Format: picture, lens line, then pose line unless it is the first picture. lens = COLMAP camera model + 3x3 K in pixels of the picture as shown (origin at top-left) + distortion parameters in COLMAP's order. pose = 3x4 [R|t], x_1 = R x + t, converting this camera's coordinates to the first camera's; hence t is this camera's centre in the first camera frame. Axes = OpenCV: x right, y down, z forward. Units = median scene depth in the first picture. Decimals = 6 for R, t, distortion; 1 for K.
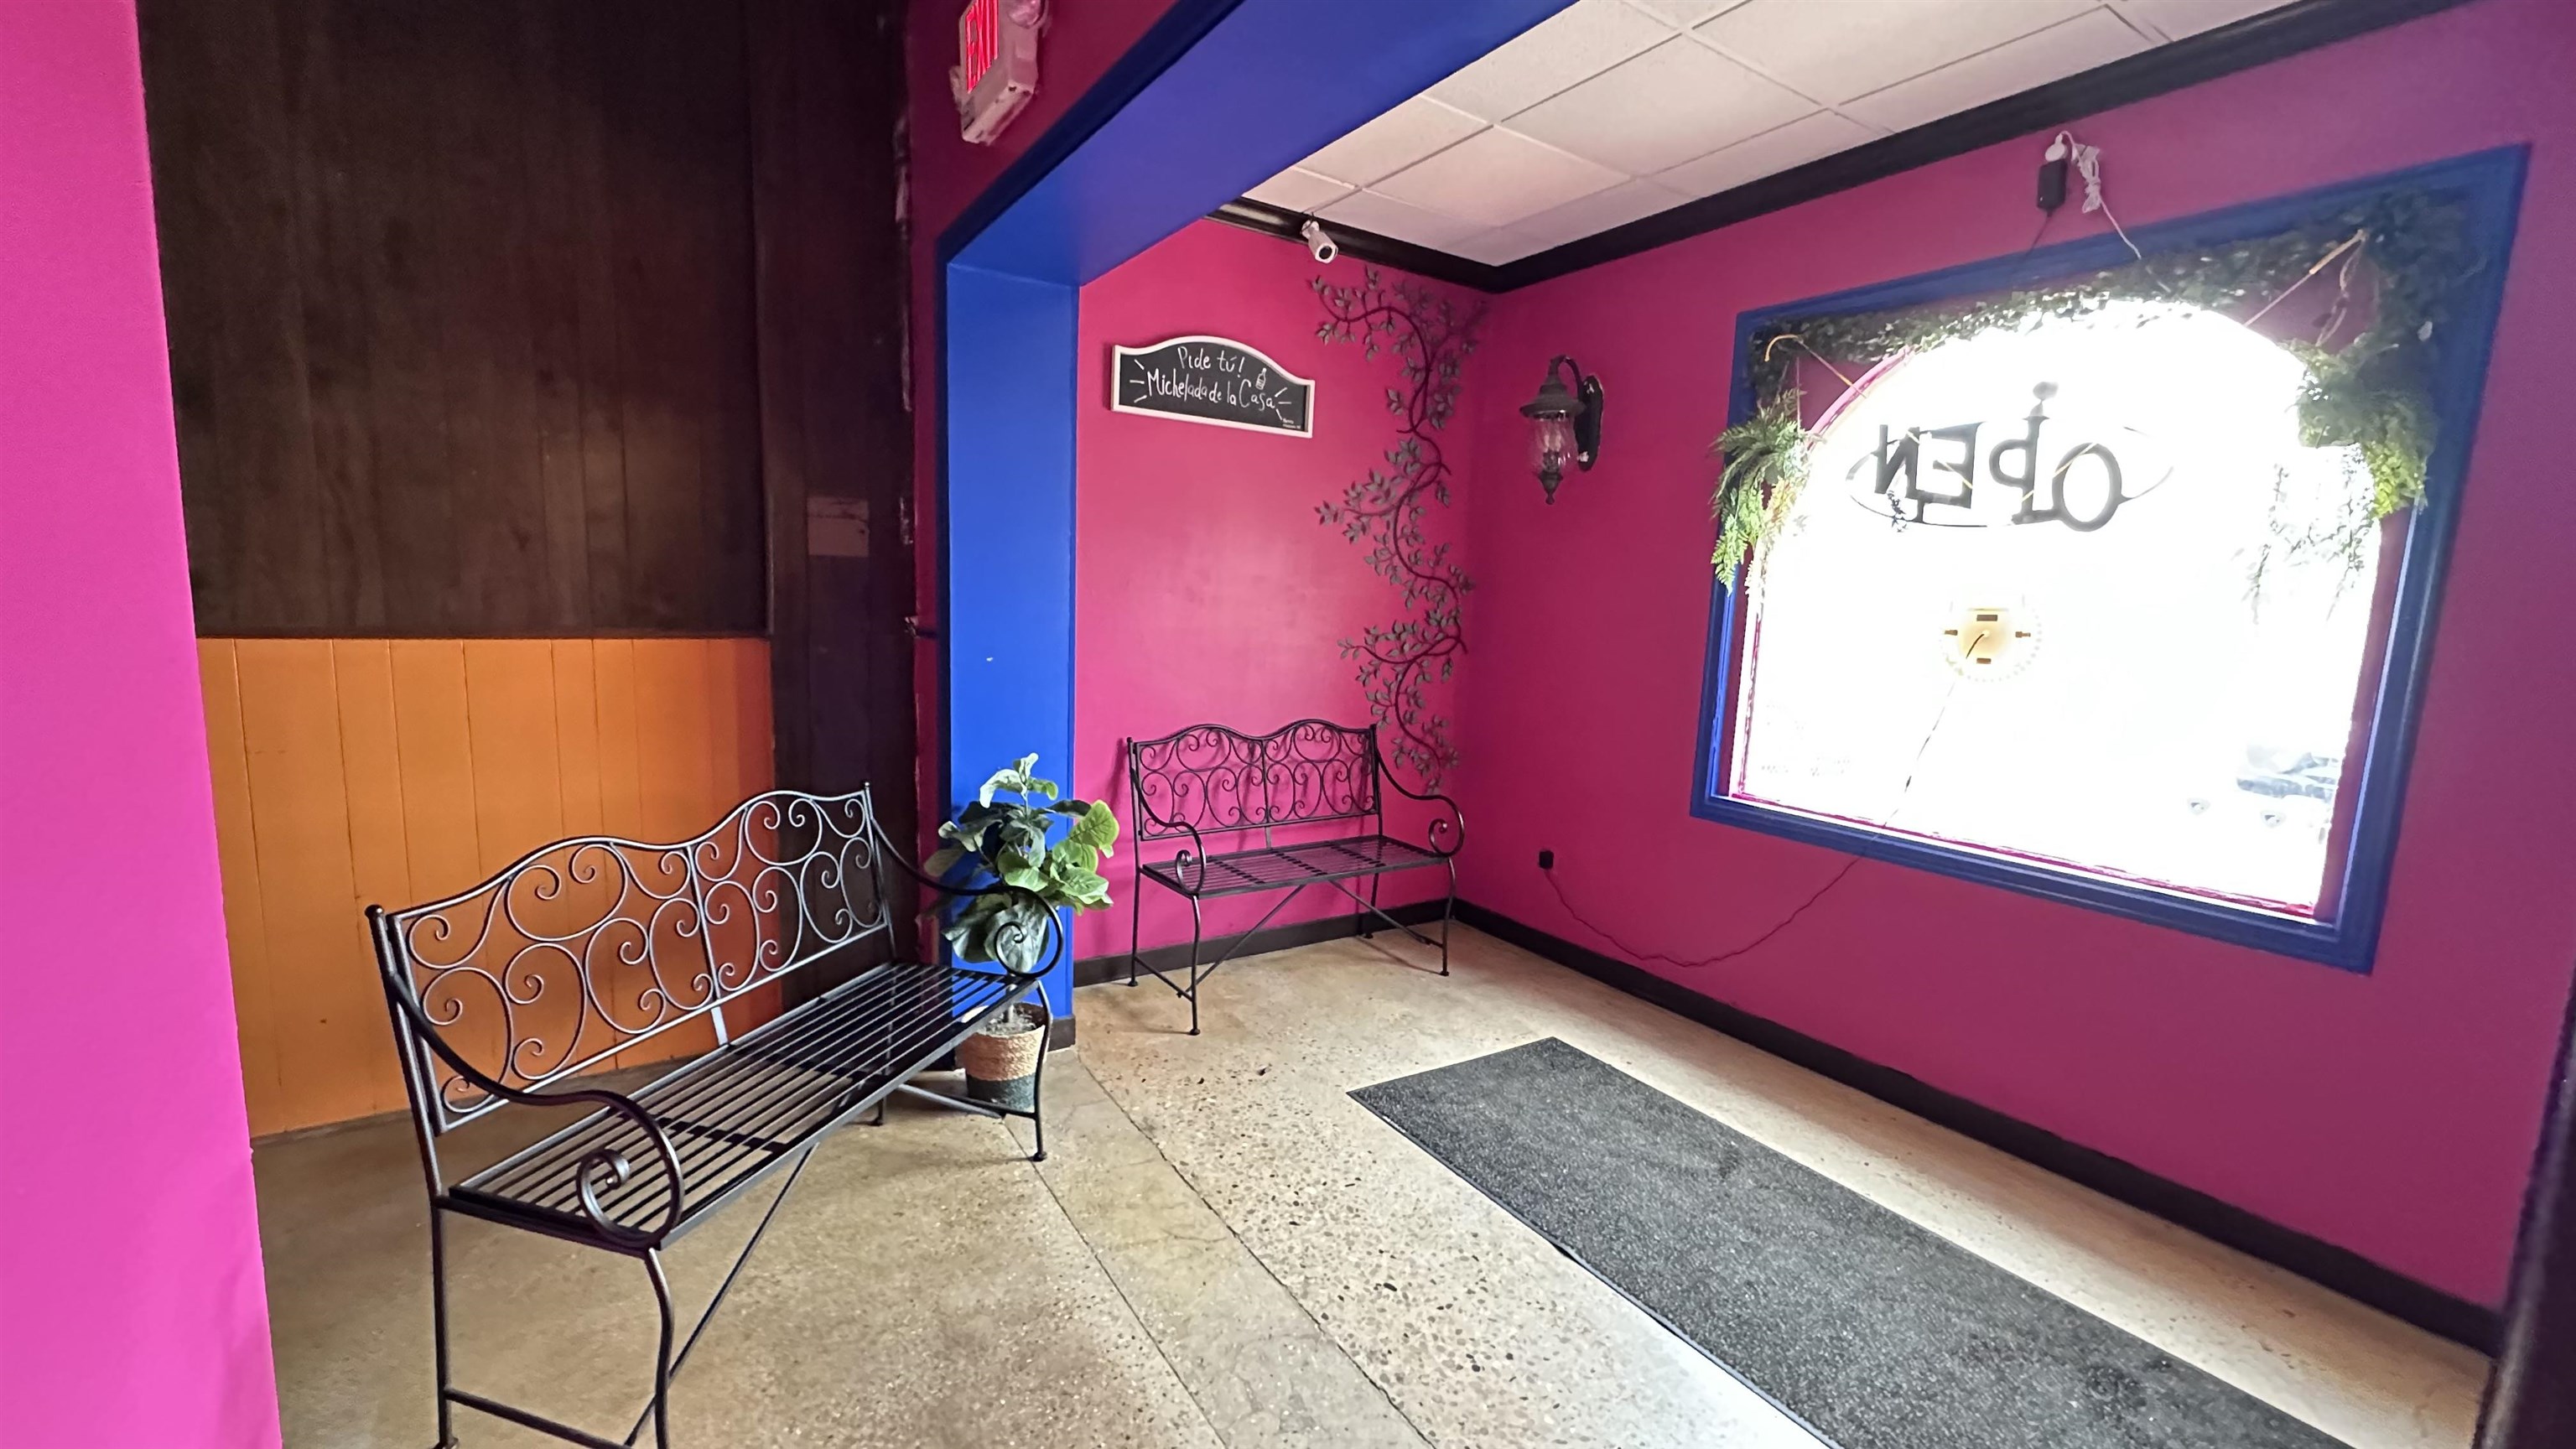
lens RADIAL K [[1026.9, 0, 1288.0], [0, 1026.9, 724.5], [0, 0, 1]] dist [-0.003372, -0.000007]
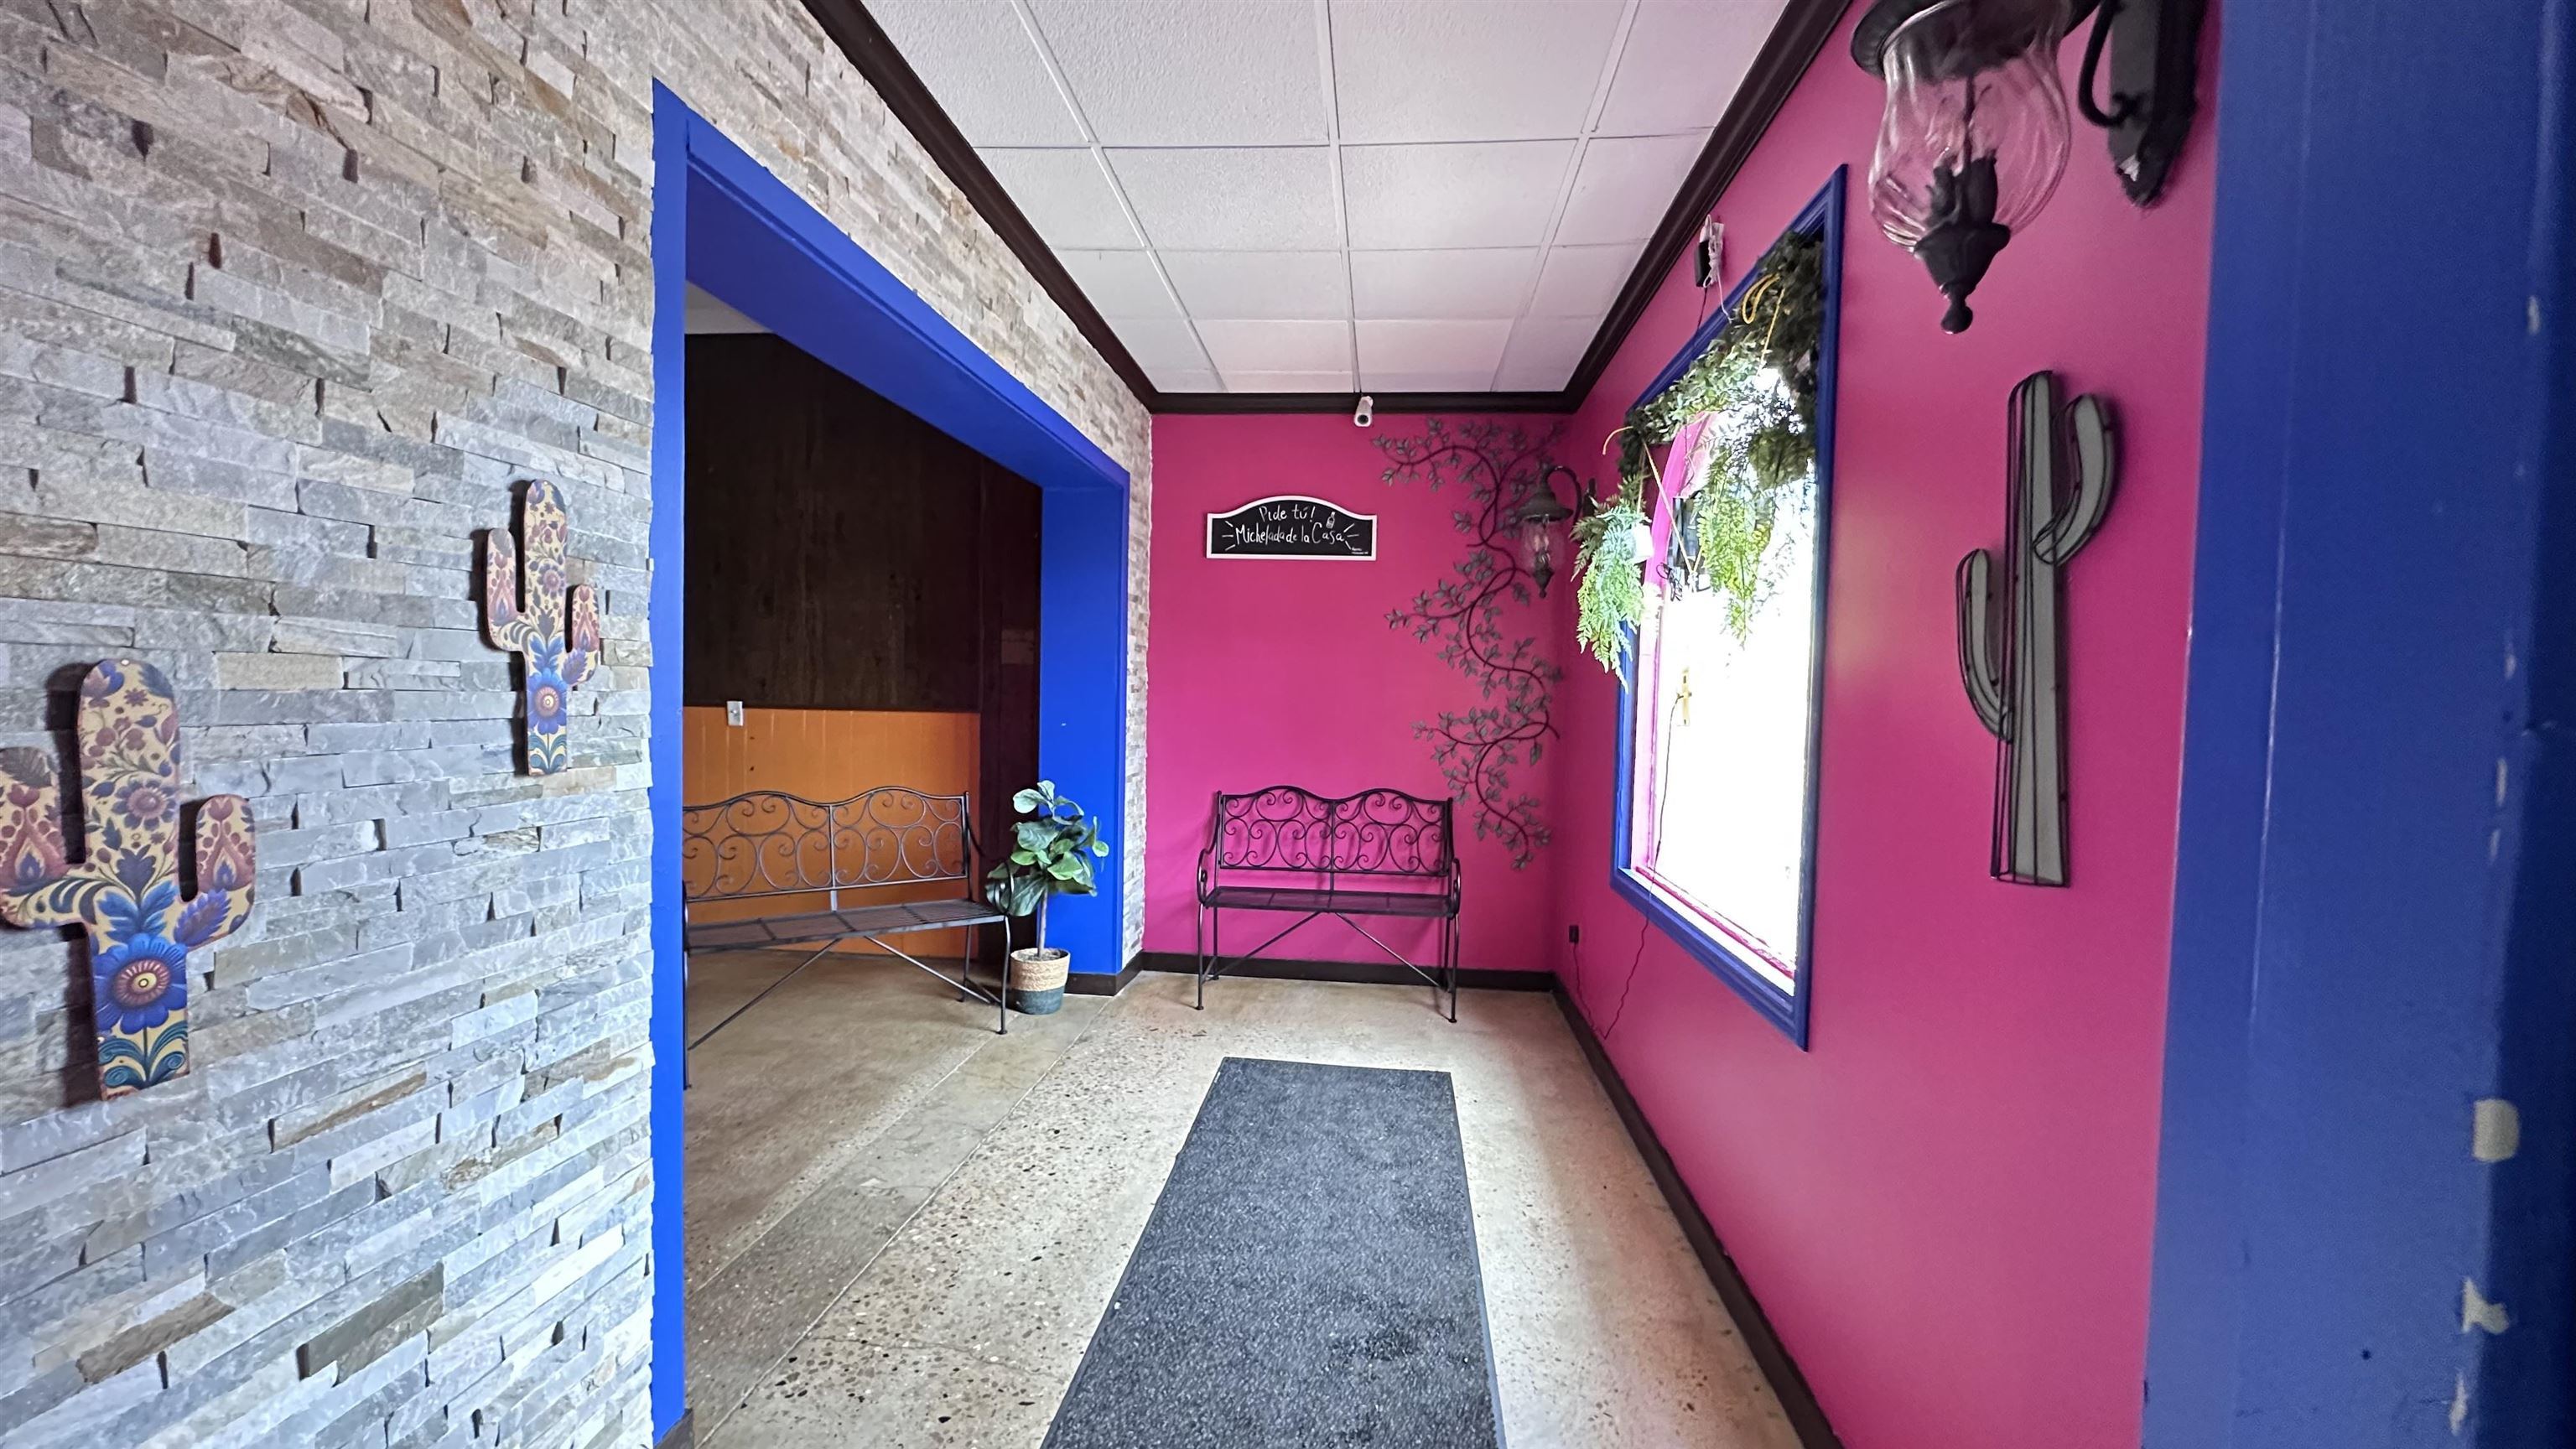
lens RADIAL K [[1026.9, 0, 1288.0], [0, 1026.9, 724.5], [0, 0, 1]] dist [-0.003372, -0.000007]
pose [[0.784981, 0.000593, -0.619520, 0.757393], [-0.074067, 0.992917, -0.092898, 0.044927], [0.615077, 0.118809, 0.779465, -0.013480]]
